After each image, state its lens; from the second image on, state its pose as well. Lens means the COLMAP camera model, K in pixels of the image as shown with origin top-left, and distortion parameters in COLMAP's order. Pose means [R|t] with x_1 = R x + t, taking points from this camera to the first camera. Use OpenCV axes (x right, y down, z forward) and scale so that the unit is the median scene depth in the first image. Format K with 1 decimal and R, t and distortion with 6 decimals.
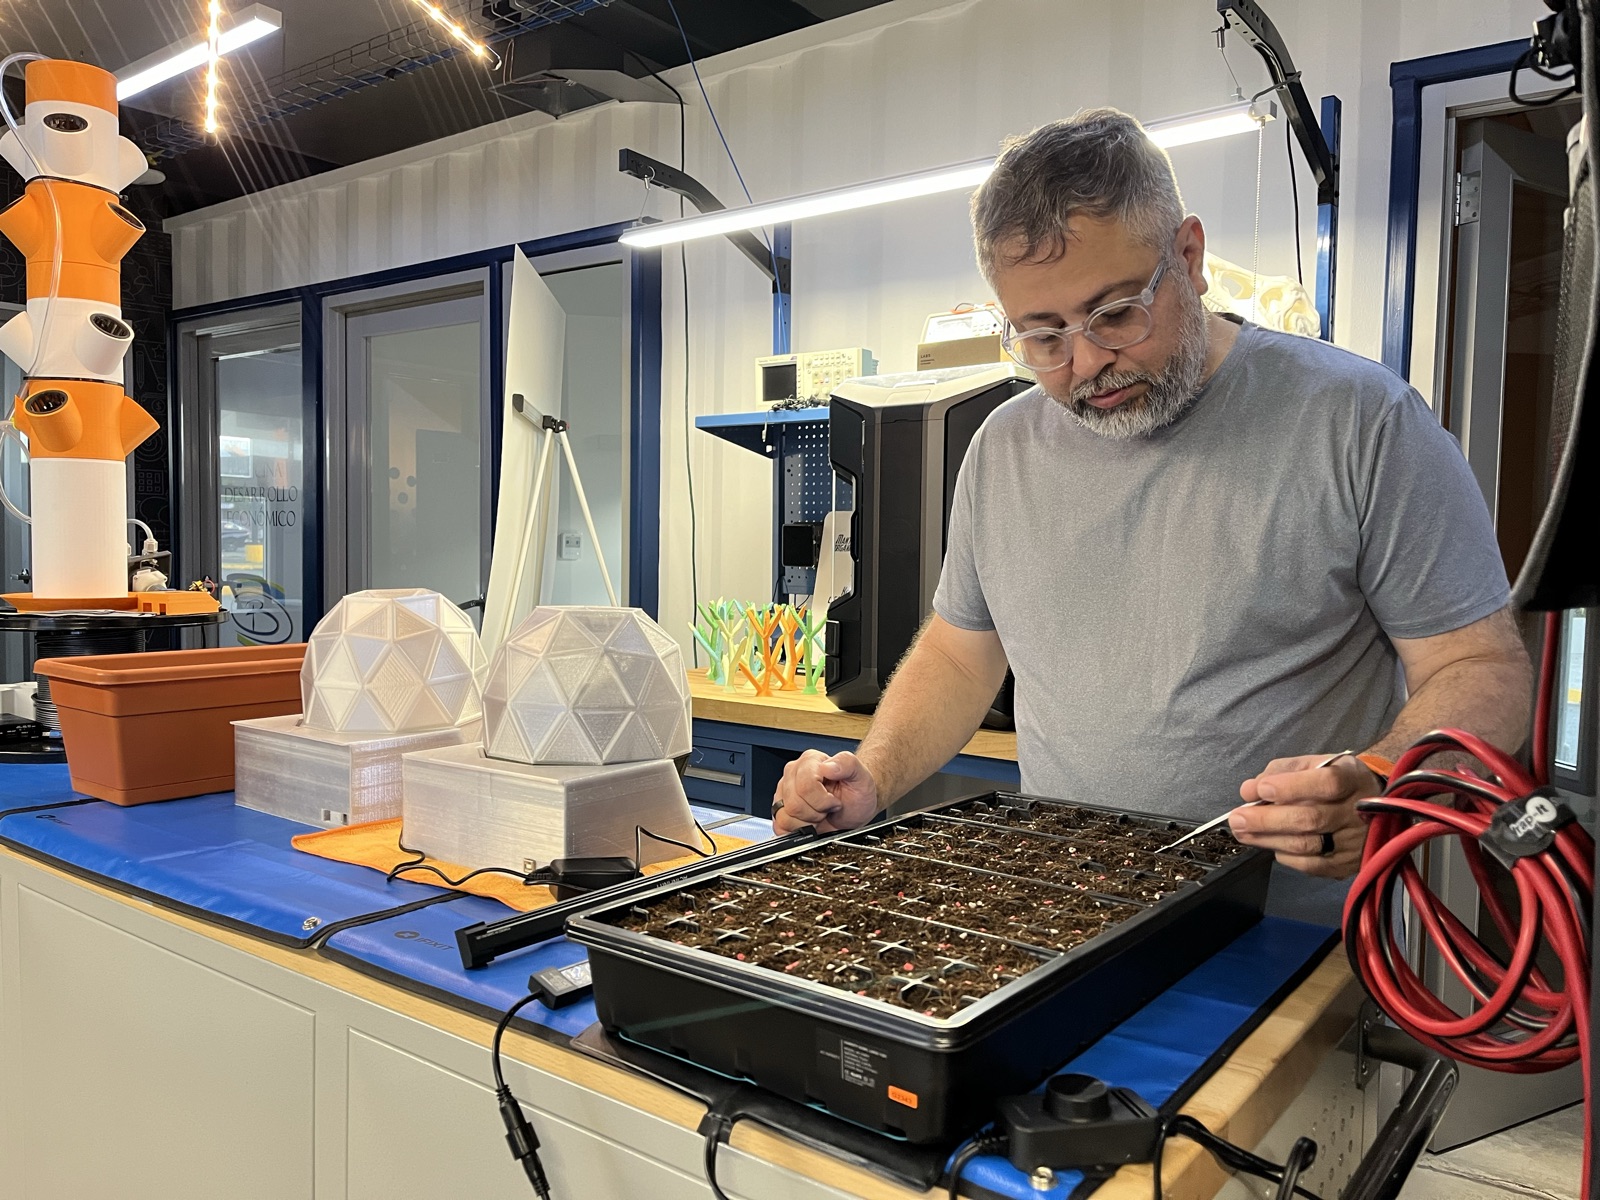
lens RADIAL K [[1215.7, 0, 803.1], [0, 1215.7, 607.7], [0, 0, 1]] dist [0.059348, -0.101532]
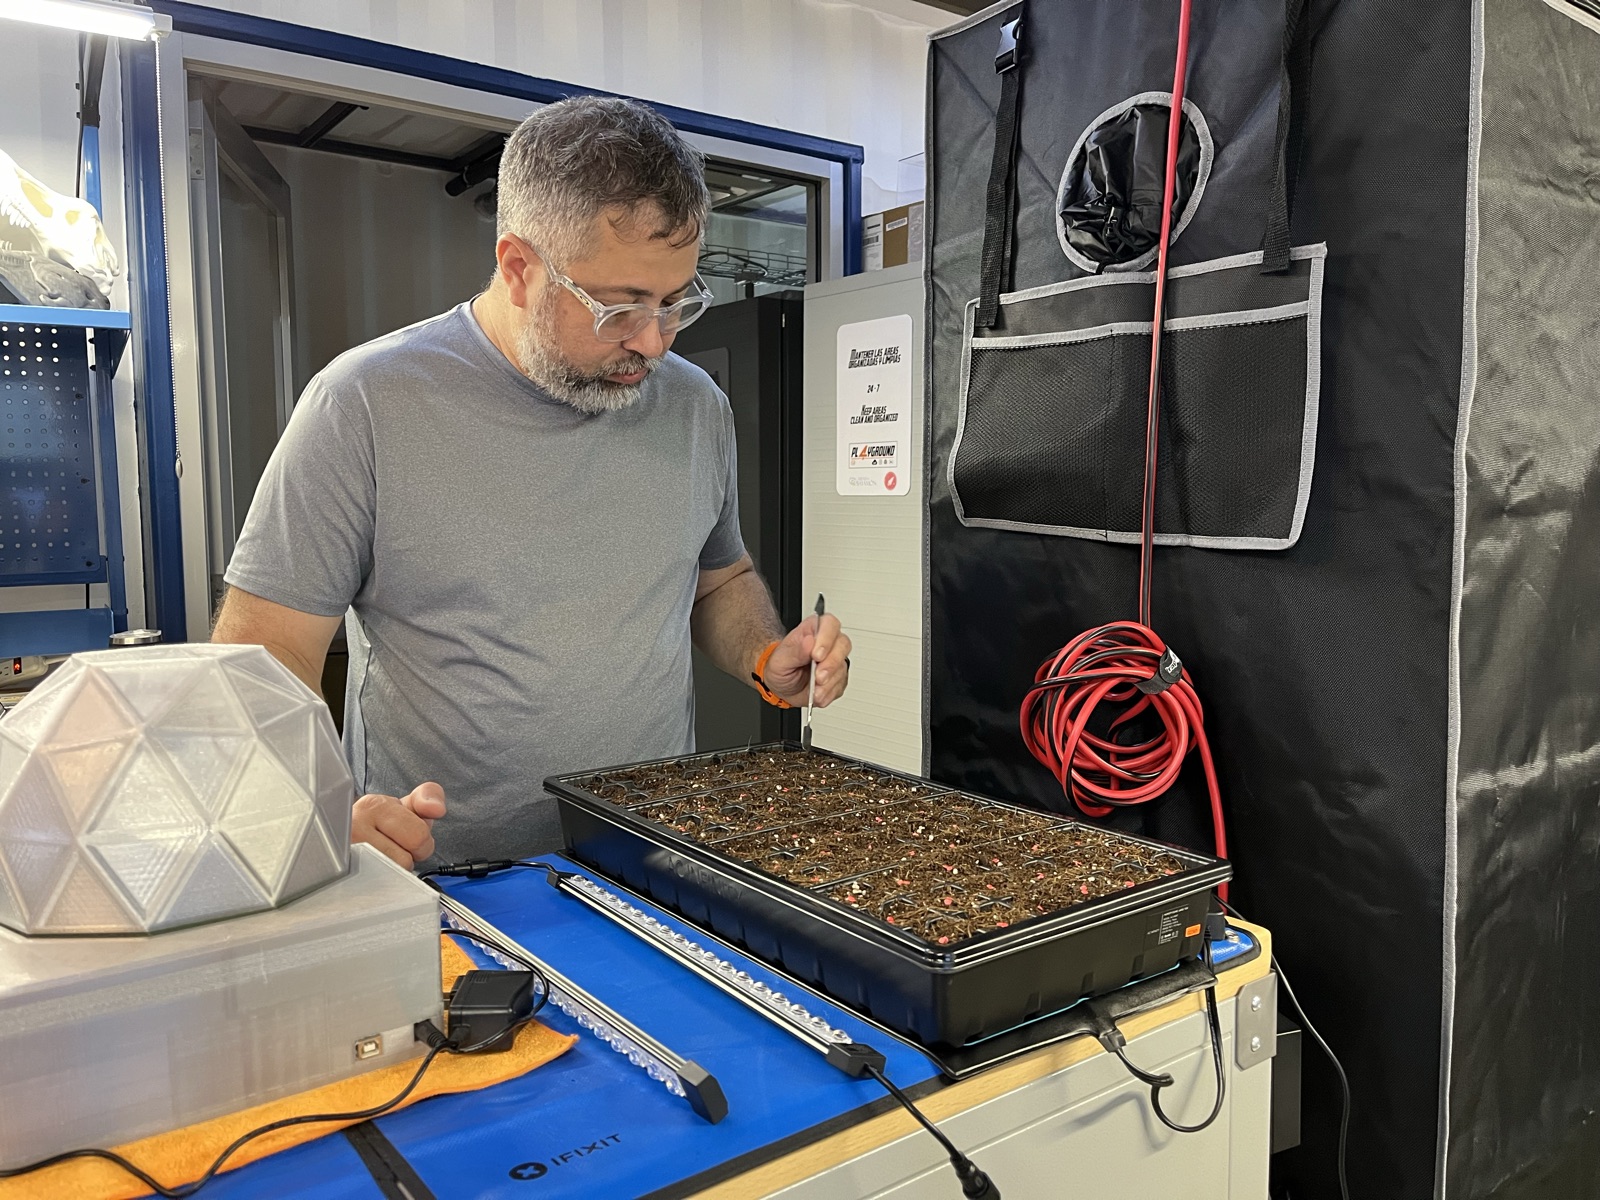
lens RADIAL K [[1215.7, 0, 803.1], [0, 1215.7, 607.7], [0, 0, 1]] dist [0.059348, -0.101532]
pose [[0.275594, -0.110284, 0.954927, -0.739451], [0.058861, 0.993469, 0.097747, -0.068846], [-0.959470, 0.029269, 0.280286, 0.575410]]
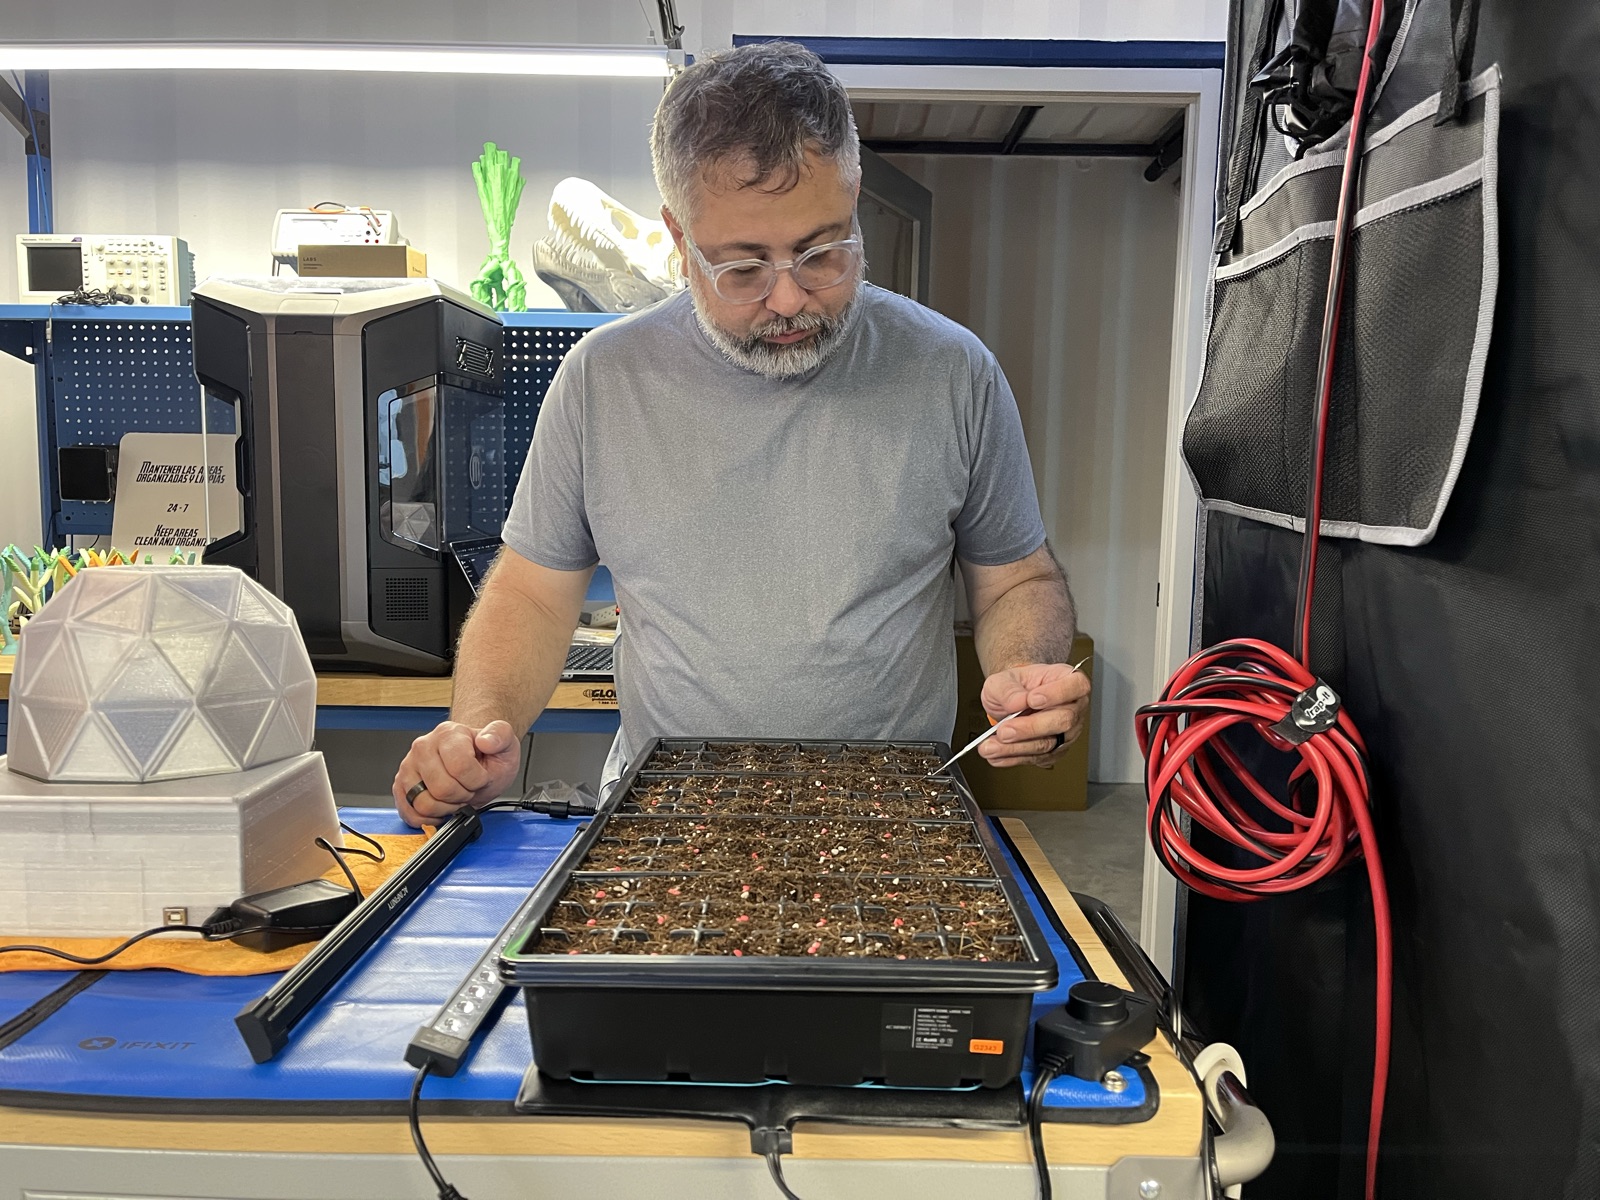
lens RADIAL K [[1215.7, 0, 803.1], [0, 1215.7, 607.7], [0, 0, 1]] dist [0.059348, -0.101532]
pose [[0.798699, -0.064362, 0.598278, -0.345615], [0.027724, 0.997143, 0.070259, -0.018892], [-0.601091, -0.039529, 0.798202, 0.171058]]
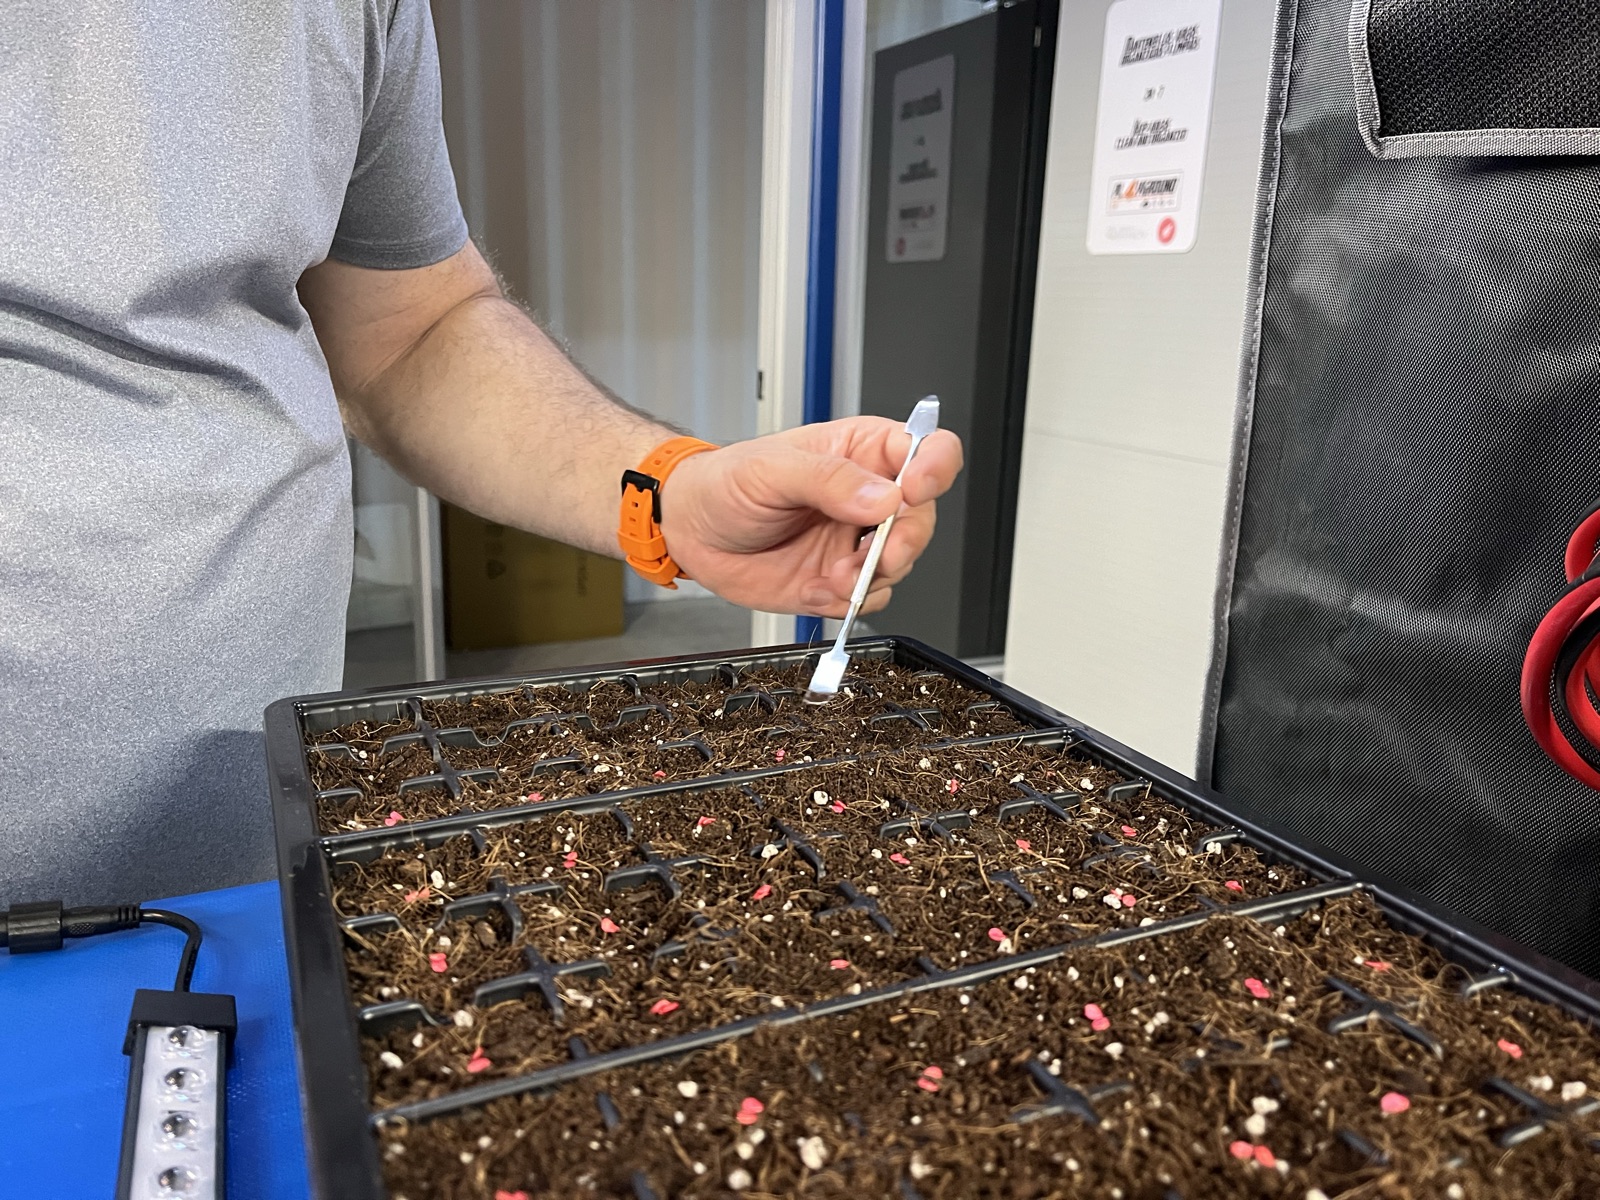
lens RADIAL K [[1215.7, 0, 803.1], [0, 1215.7, 607.7], [0, 0, 1]] dist [0.059348, -0.101532]
pose [[0.460711, -0.220347, 0.859763, -0.103844], [0.027129, 0.971736, 0.234507, 0.035967], [-0.887136, -0.084715, 0.453667, 0.726099]]
